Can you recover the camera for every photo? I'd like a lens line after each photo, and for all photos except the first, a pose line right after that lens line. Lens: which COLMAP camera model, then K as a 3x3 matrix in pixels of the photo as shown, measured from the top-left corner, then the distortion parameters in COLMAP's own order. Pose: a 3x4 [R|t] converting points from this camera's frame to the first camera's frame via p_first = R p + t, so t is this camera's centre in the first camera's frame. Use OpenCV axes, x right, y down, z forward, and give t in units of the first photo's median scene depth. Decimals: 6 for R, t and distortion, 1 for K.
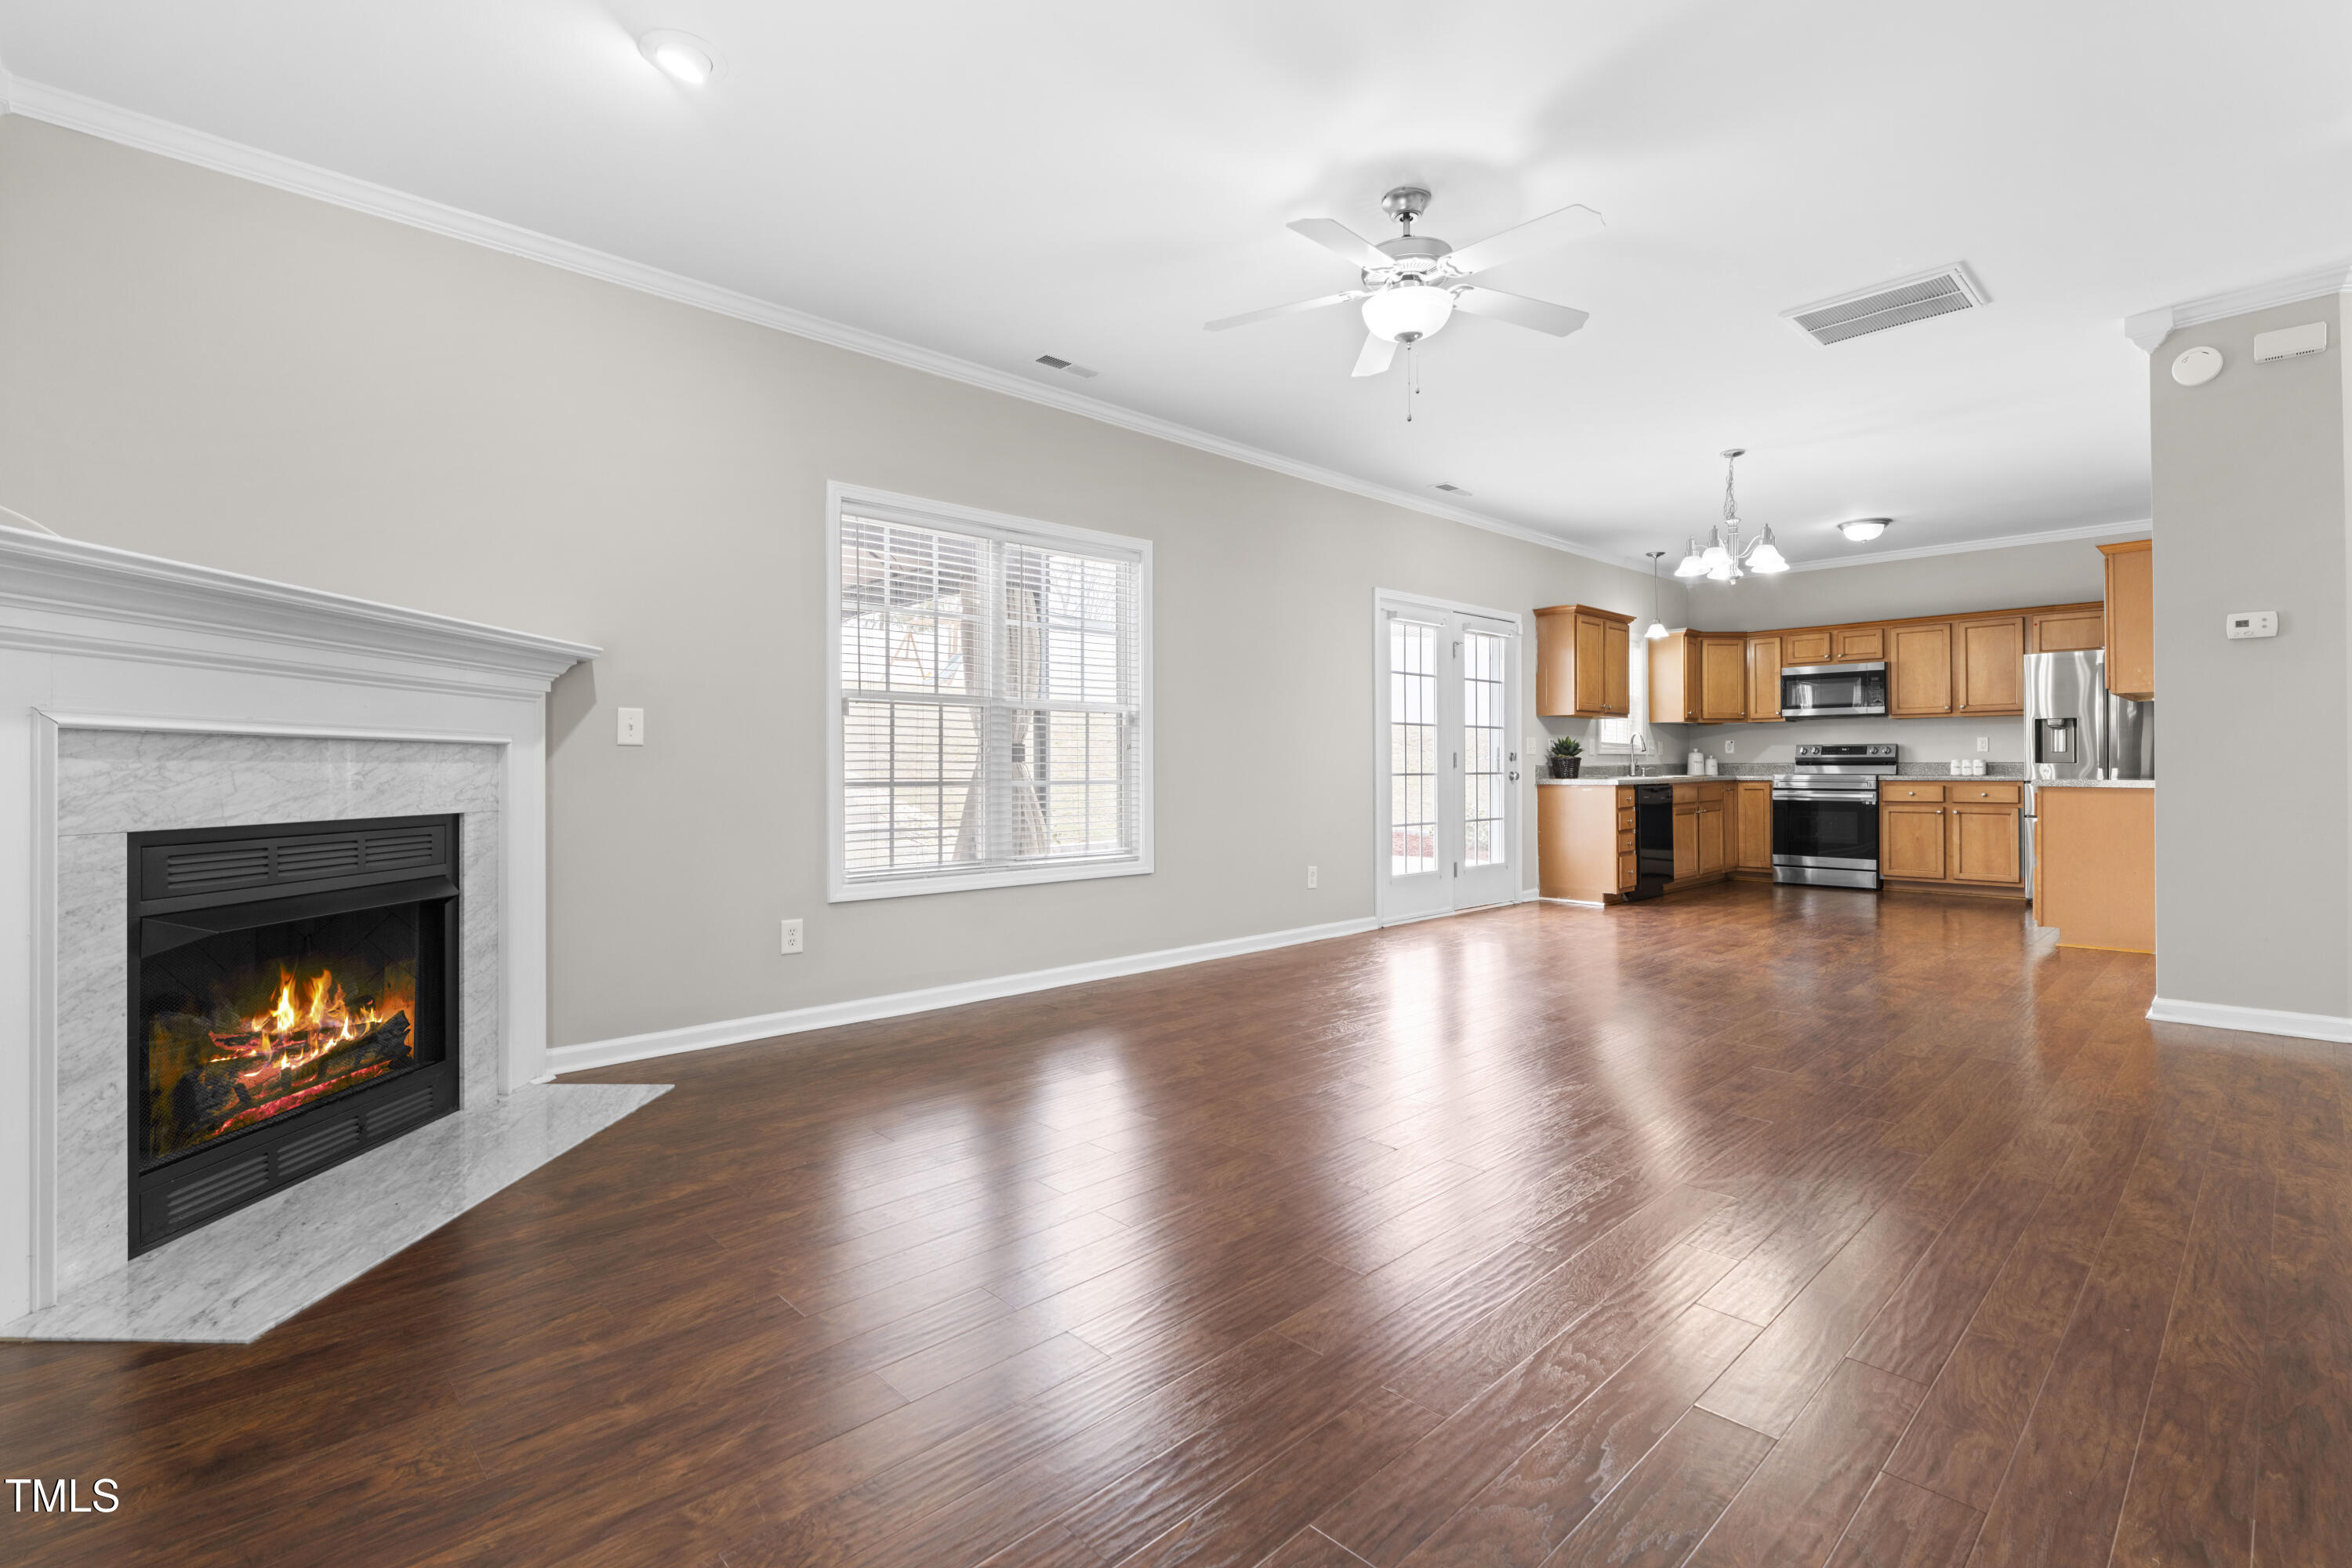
lens RADIAL K [[1065.2, 0, 1188.9], [0, 1065.2, 768.1], [0, 0, 1]] dist [-0.011195, 0.002818]
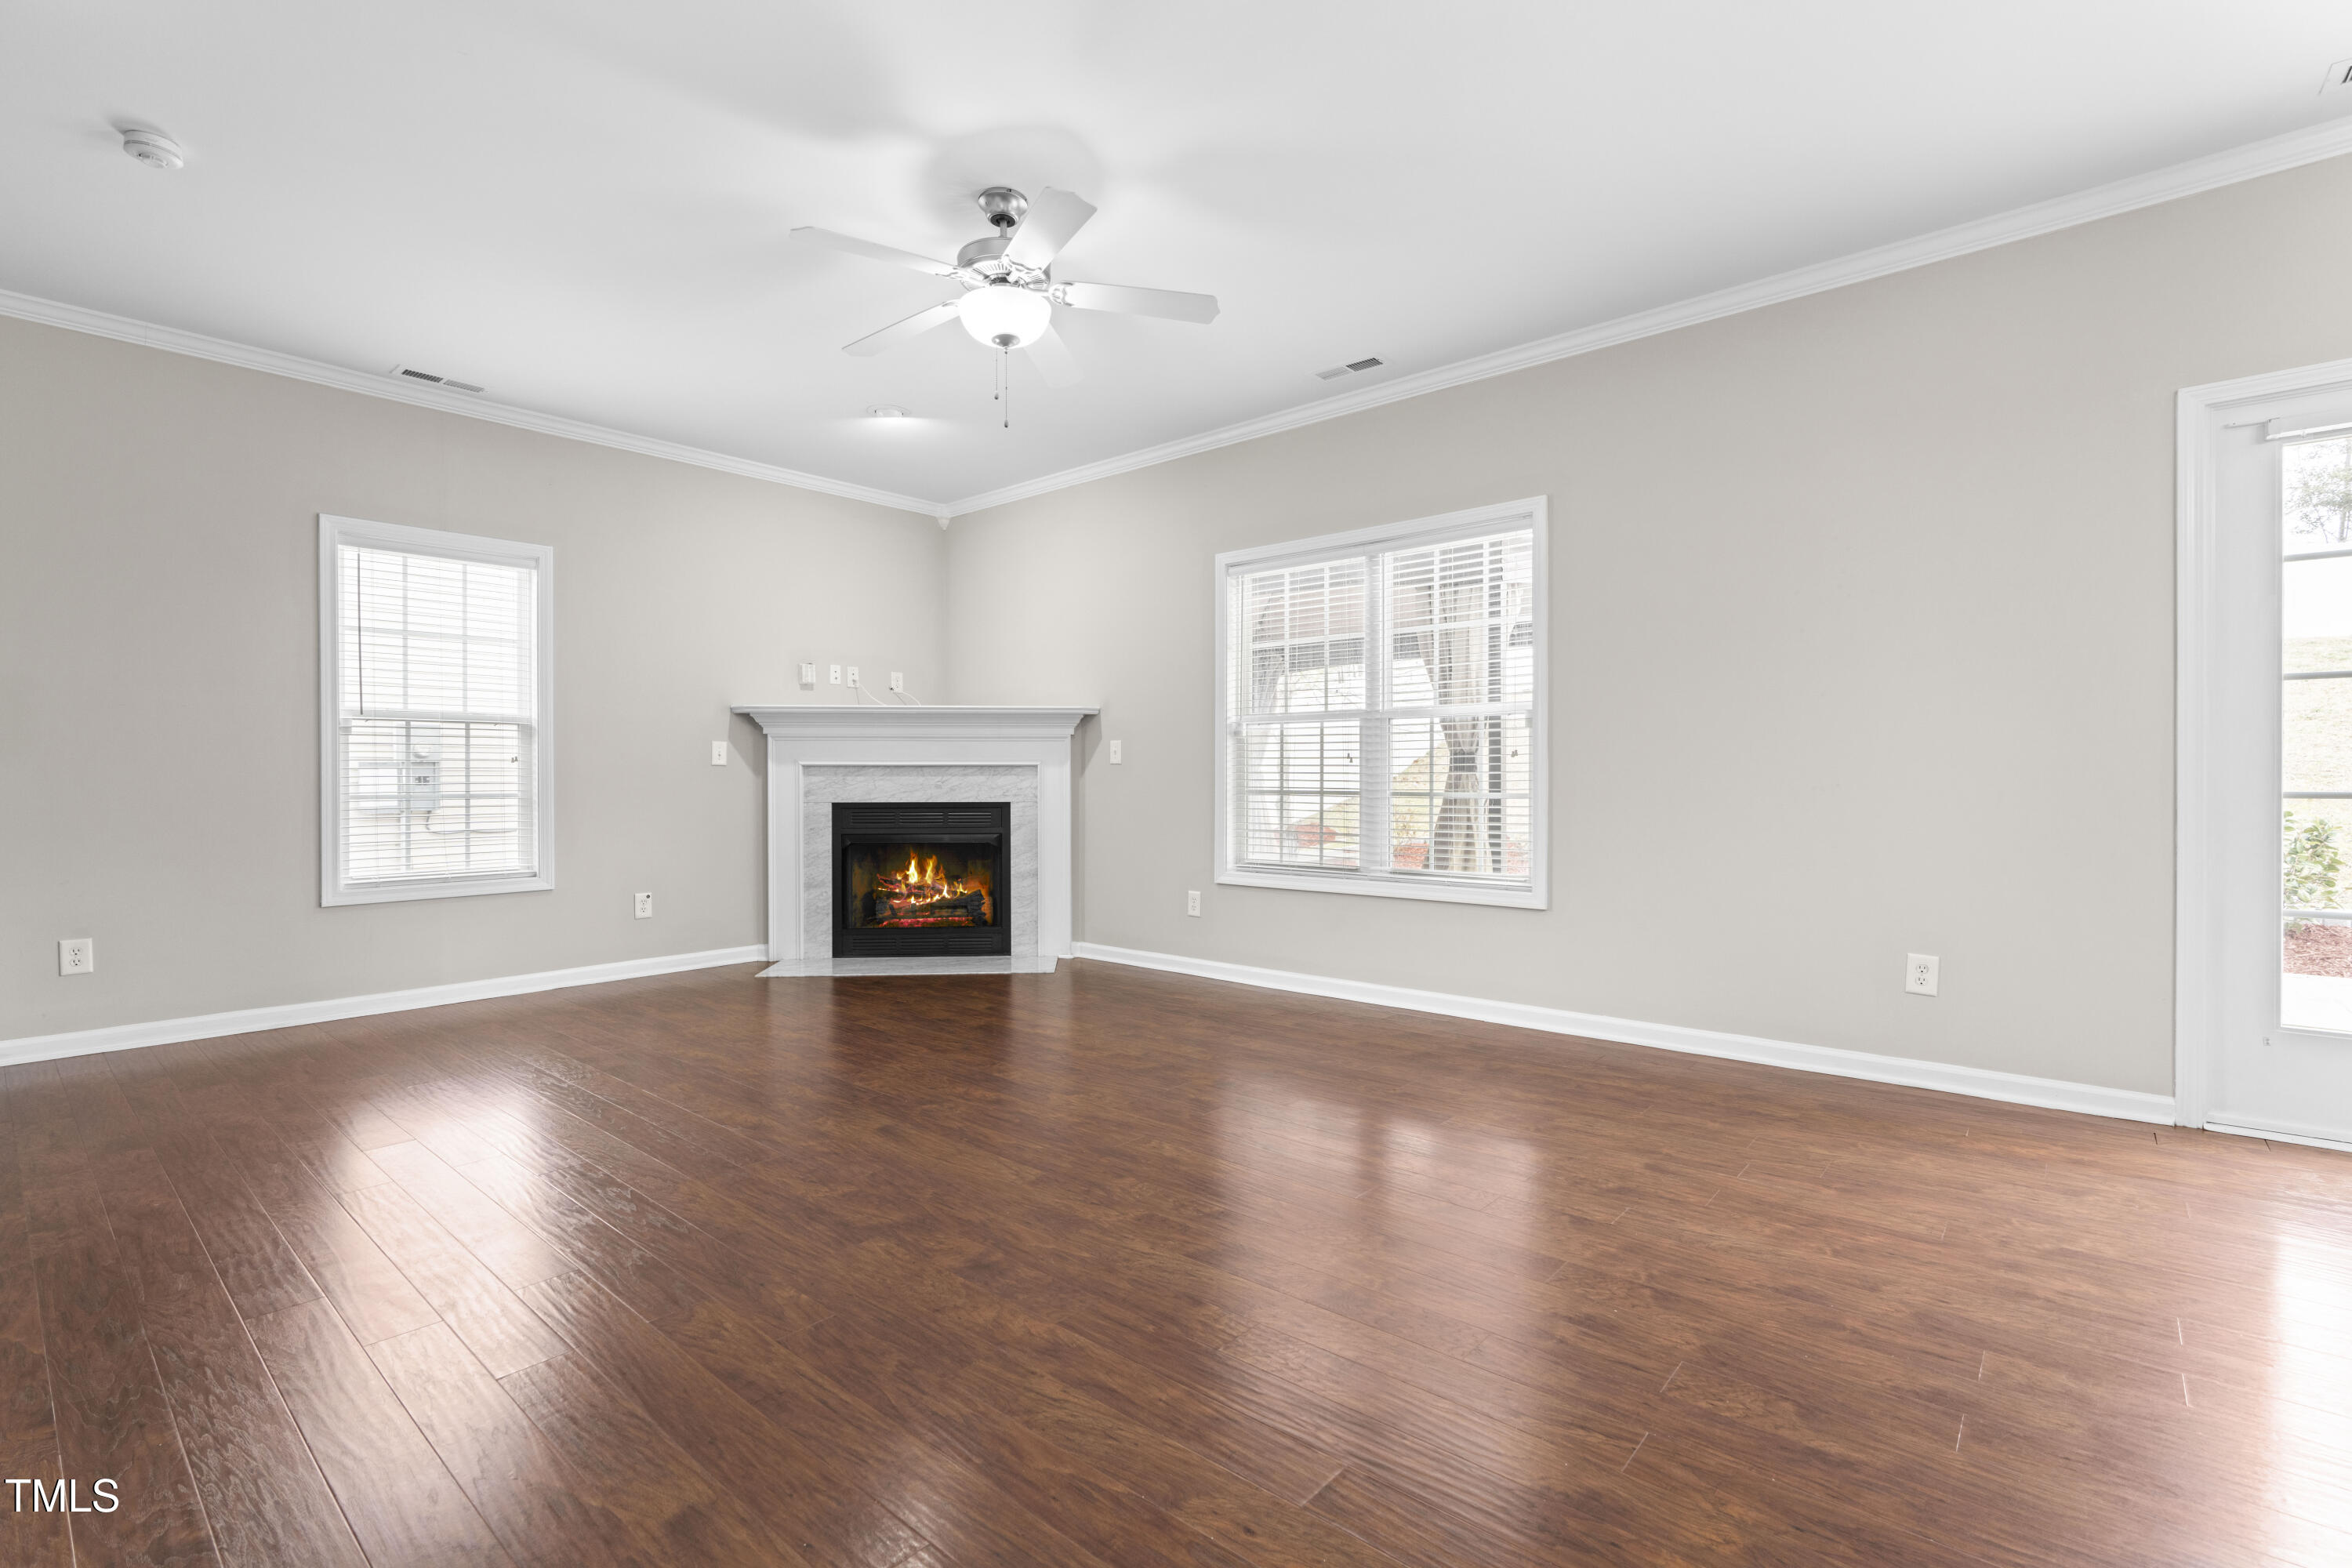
lens RADIAL K [[1065.2, 0, 1186.7], [0, 1065.2, 777.8], [0, 0, 1]] dist [-0.011195, 0.002818]
pose [[0.098443, 0.000734, -0.995142, 0.492399], [0.001014, 0.999999, 0.000838, -0.001209], [0.995142, -0.001091, 0.098442, 0.438050]]
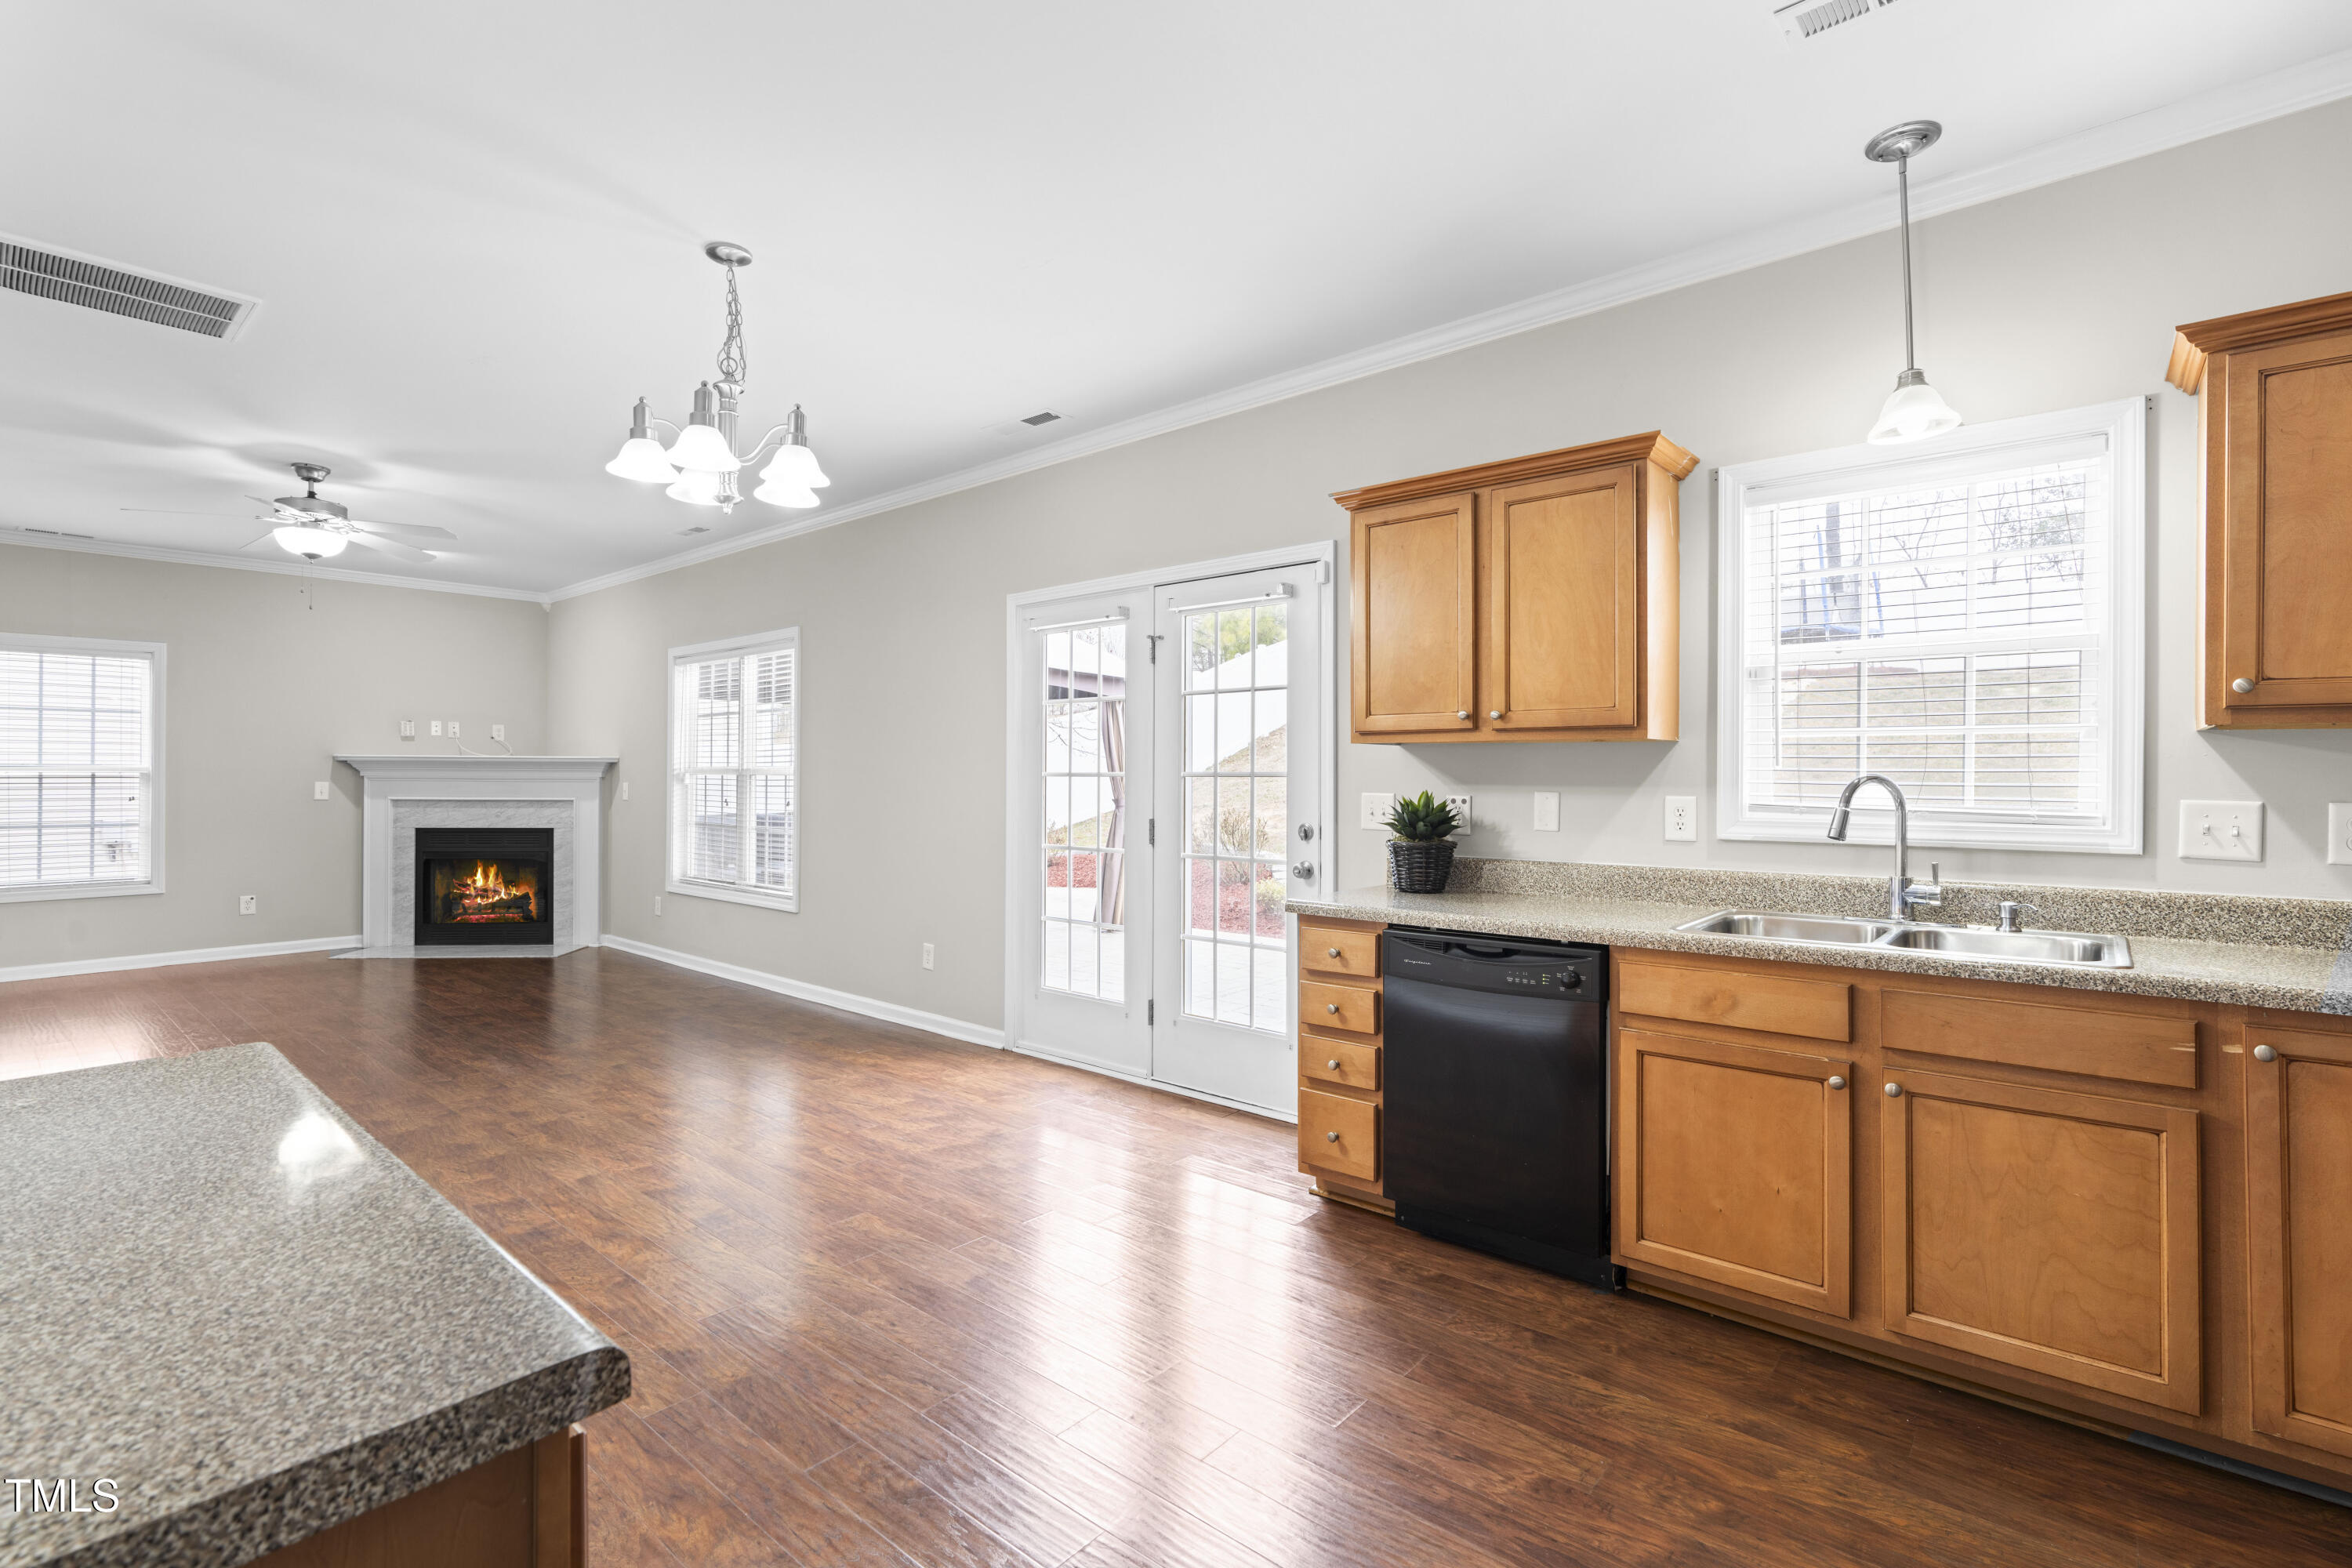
lens RADIAL K [[1065.2, 0, 1186.8], [0, 1065.2, 781.7], [0, 0, 1]] dist [-0.011195, 0.002818]
pose [[0.103802, 0.008522, -0.994561, 0.779647], [-0.004874, 0.999956, 0.008060, -0.037358], [0.994586, 0.004011, 0.103839, 0.872810]]
